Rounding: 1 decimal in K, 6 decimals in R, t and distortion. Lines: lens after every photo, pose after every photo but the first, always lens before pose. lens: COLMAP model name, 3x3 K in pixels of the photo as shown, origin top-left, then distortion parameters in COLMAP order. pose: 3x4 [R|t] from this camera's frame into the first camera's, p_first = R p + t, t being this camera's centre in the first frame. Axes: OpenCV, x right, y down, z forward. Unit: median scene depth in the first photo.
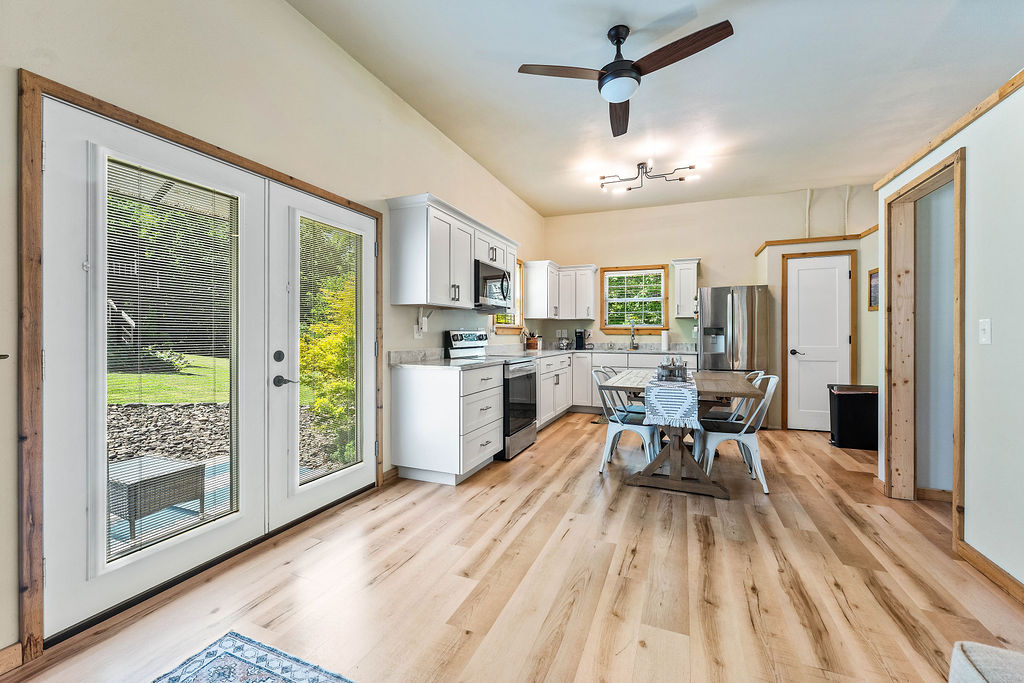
lens RADIAL K [[420.5, 0, 507.9], [0, 420.5, 337.8], [0, 0, 1]] dist [-0.001050, -0.000109]
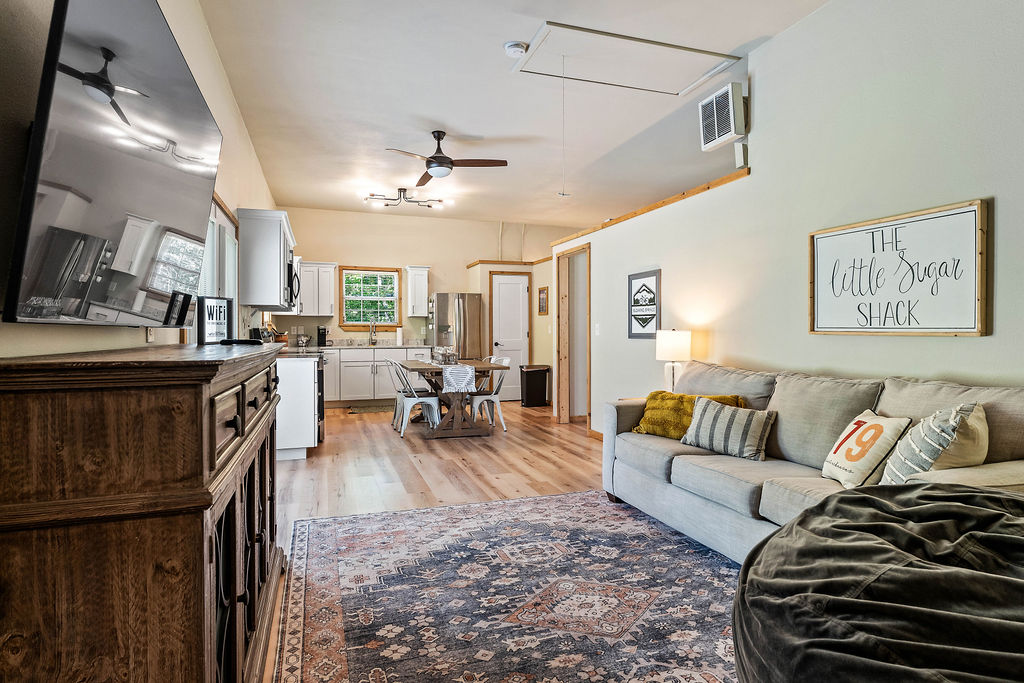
lens RADIAL K [[545.2, 0, 508.9], [0, 545.2, 335.6], [0, 0, 1]] dist [0.002851, 0.001449]
pose [[0.749753, -0.006904, 0.661682, -0.583860], [0.006270, 0.999975, 0.003328, 0.001544], [-0.661688, 0.001653, 0.749778, -0.441918]]
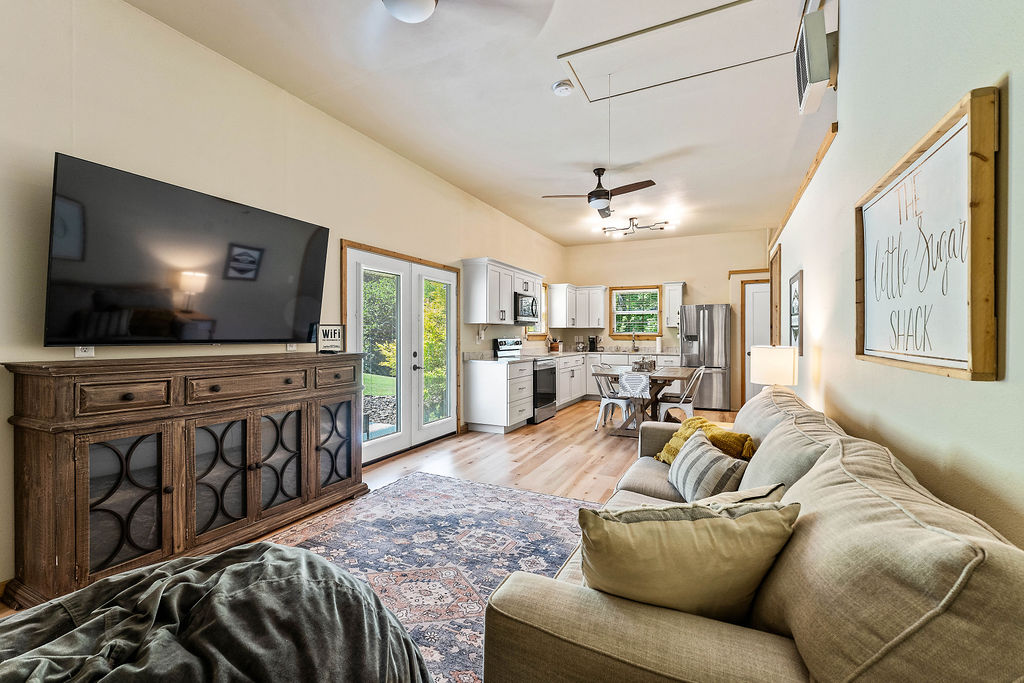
lens RADIAL K [[440.0, 0, 508.7], [0, 440.0, 343.2], [0, 0, 1]] dist [0.002130, -0.000157]
pose [[0.998061, 0.000701, -0.062240, -0.000378], [-0.000174, 0.999964, 0.008459, -0.014570], [0.062244, -0.008432, 0.998025, -0.583843]]
